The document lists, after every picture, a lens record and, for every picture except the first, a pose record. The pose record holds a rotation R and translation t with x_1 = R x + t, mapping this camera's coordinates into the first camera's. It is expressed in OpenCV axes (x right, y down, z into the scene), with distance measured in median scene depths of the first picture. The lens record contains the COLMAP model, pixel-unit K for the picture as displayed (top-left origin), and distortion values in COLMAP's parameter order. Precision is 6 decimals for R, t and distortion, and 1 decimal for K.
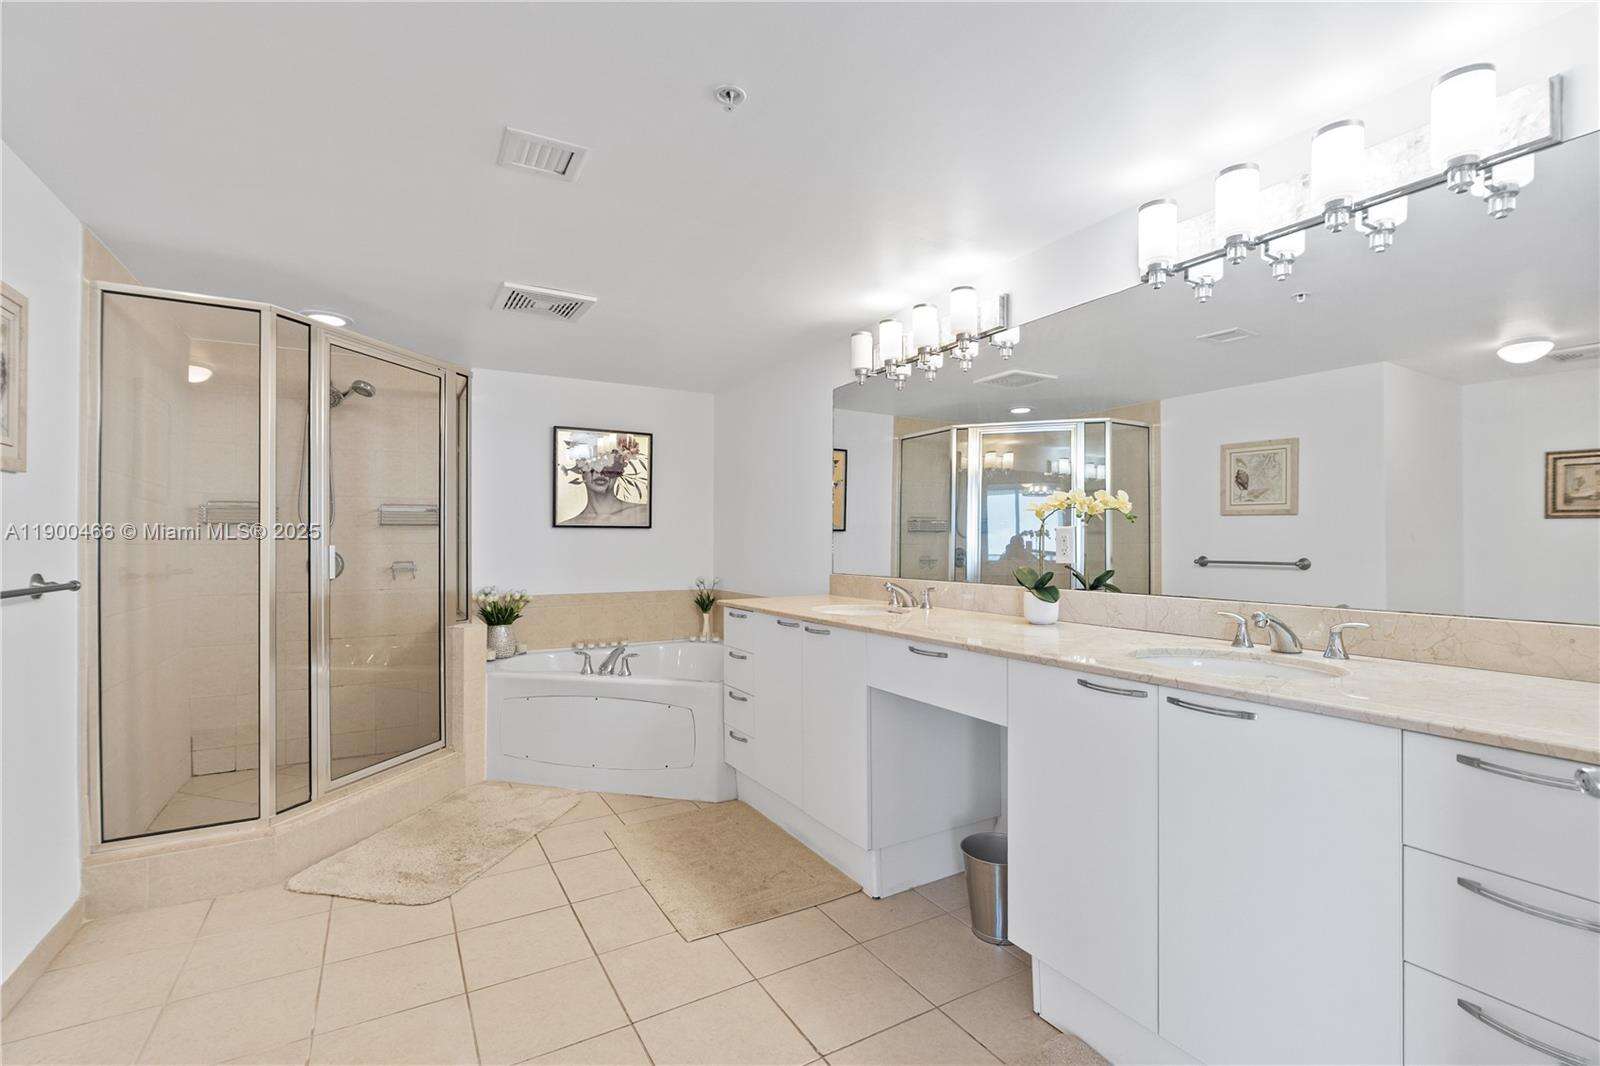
lens RADIAL K [[711.4, 0, 793.8], [0, 711.4, 538.1], [0, 0, 1]] dist [-0.012988, 0.006534]
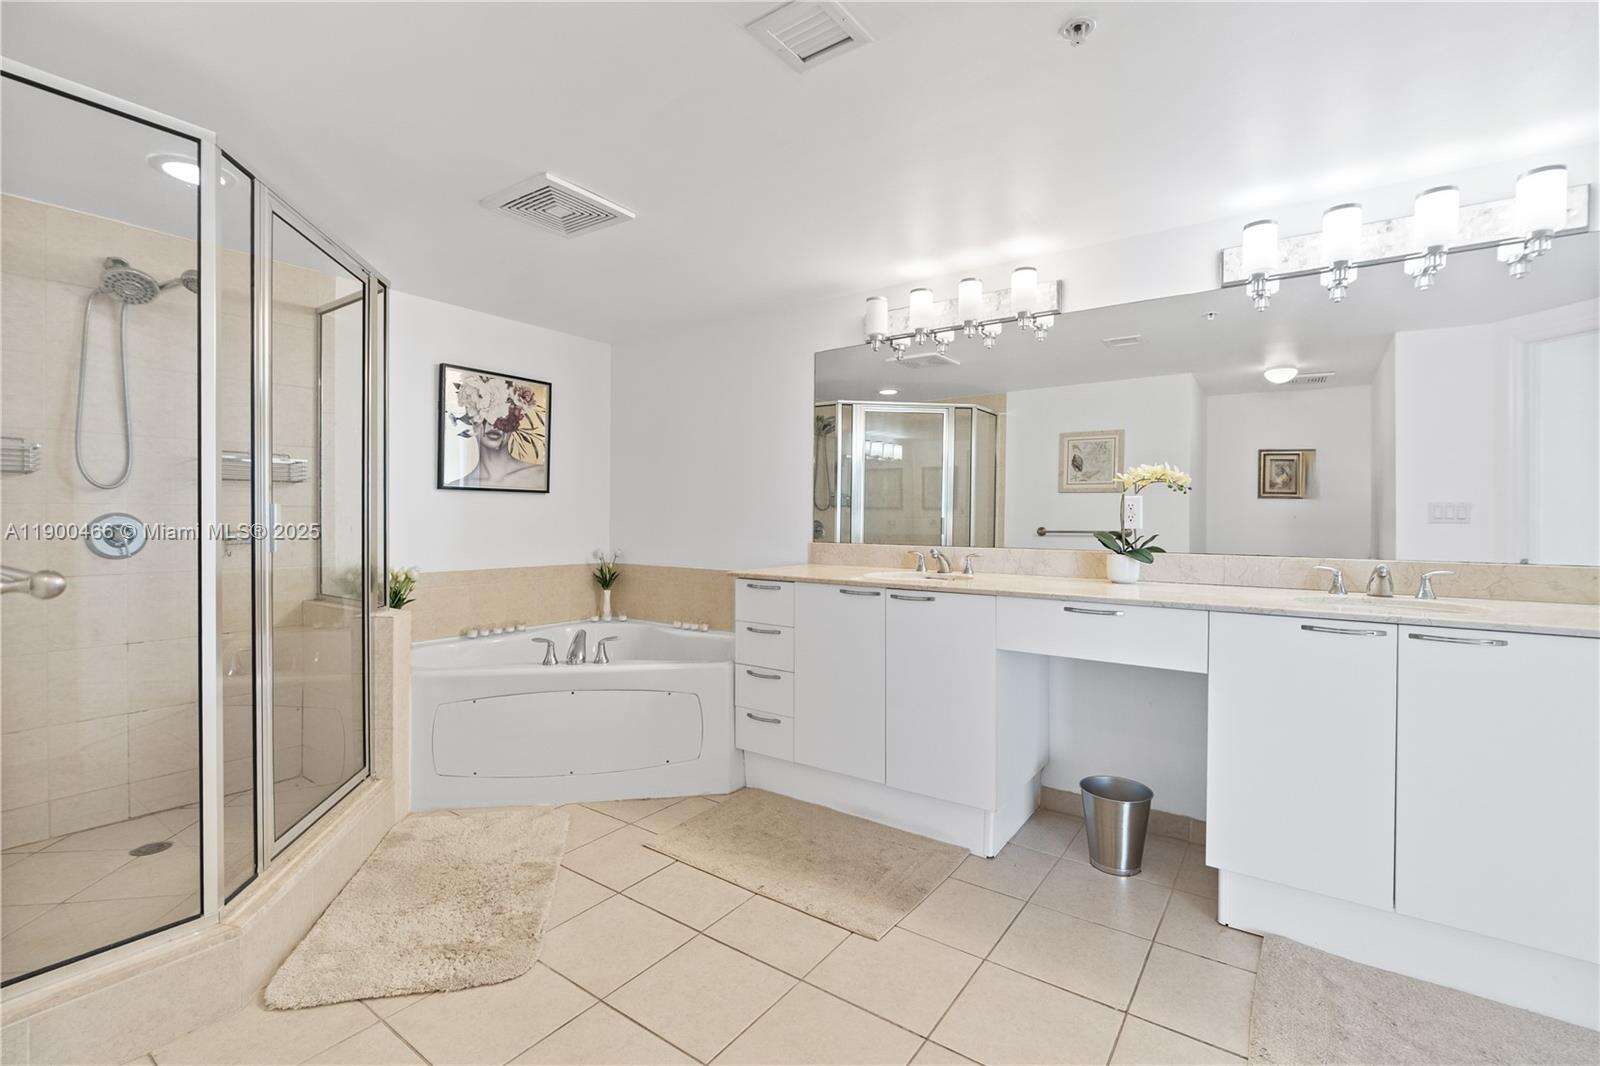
lens RADIAL K [[711.4, 0, 795.8], [0, 711.4, 522.2], [0, 0, 1]] dist [-0.012988, 0.006534]
pose [[0.914209, 0.004058, 0.405223, -0.339436], [-0.009676, 0.999883, 0.011816, 0.010412], [-0.405128, -0.014723, 0.914141, 0.115535]]
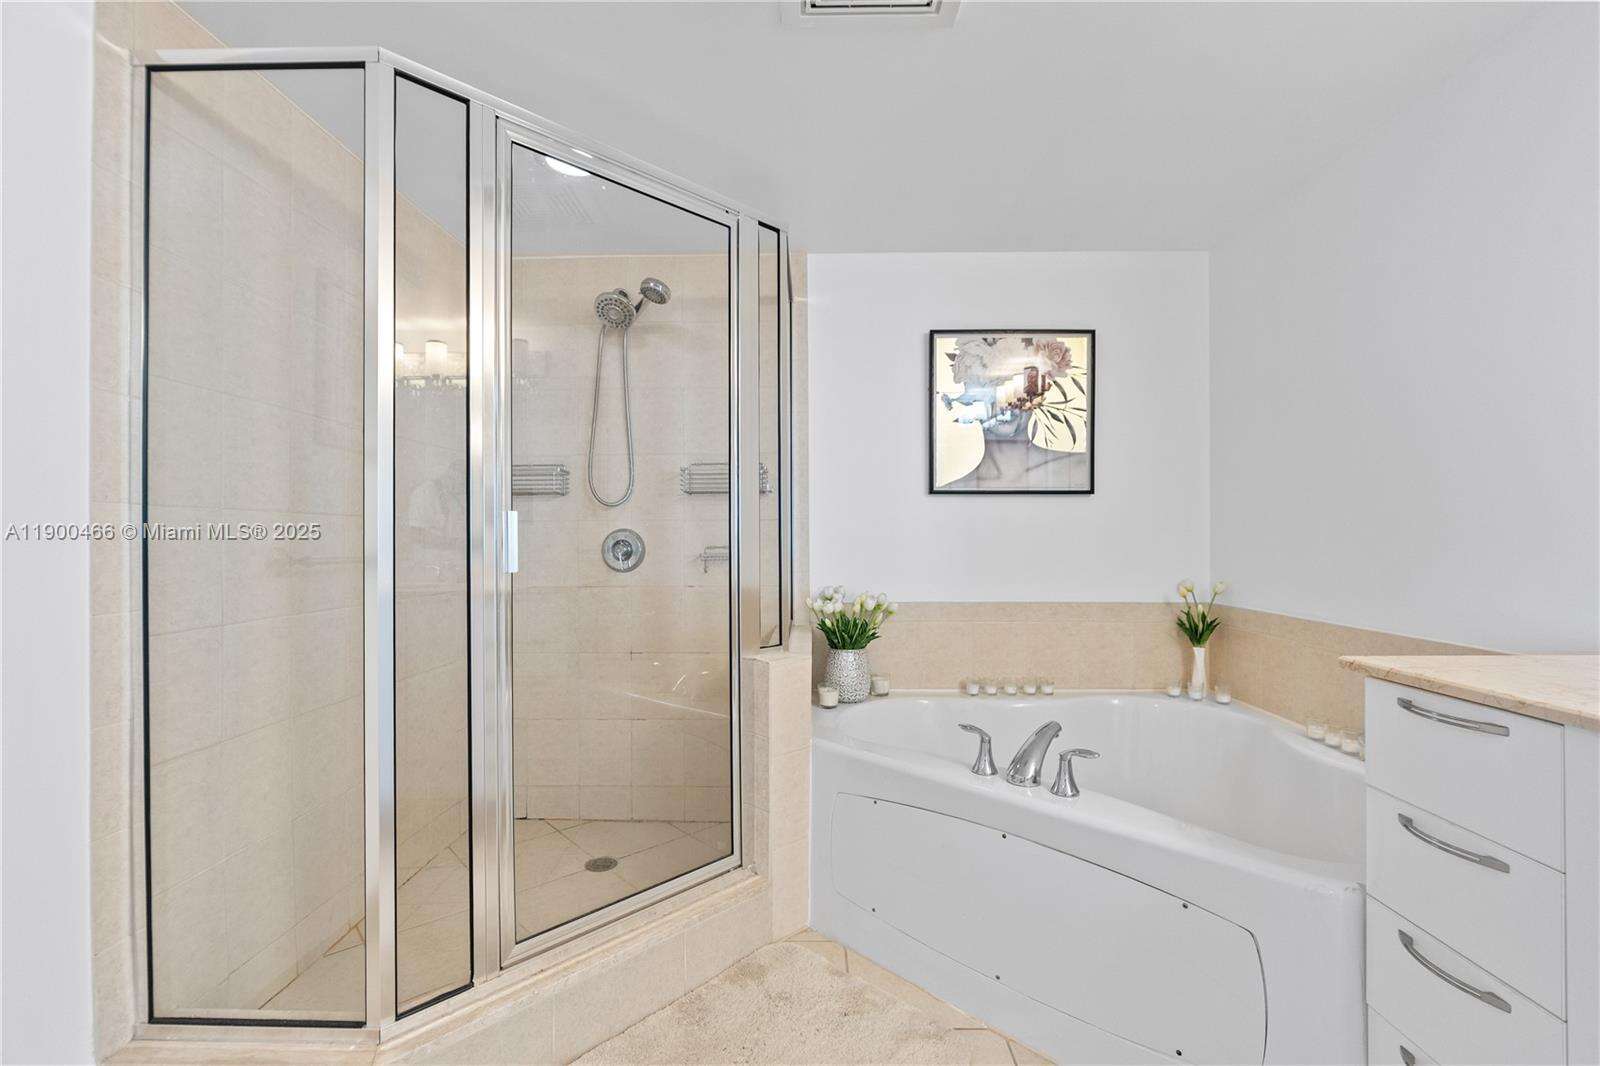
lens RADIAL K [[711.4, 0, 794.0], [0, 711.4, 531.1], [0, 0, 1]] dist [-0.012988, 0.006534]
pose [[0.855833, -0.003394, -0.517242, -0.136597], [0.004471, 0.999990, 0.000834, 0.018551], [0.517233, -0.003027, 0.855839, 0.467914]]
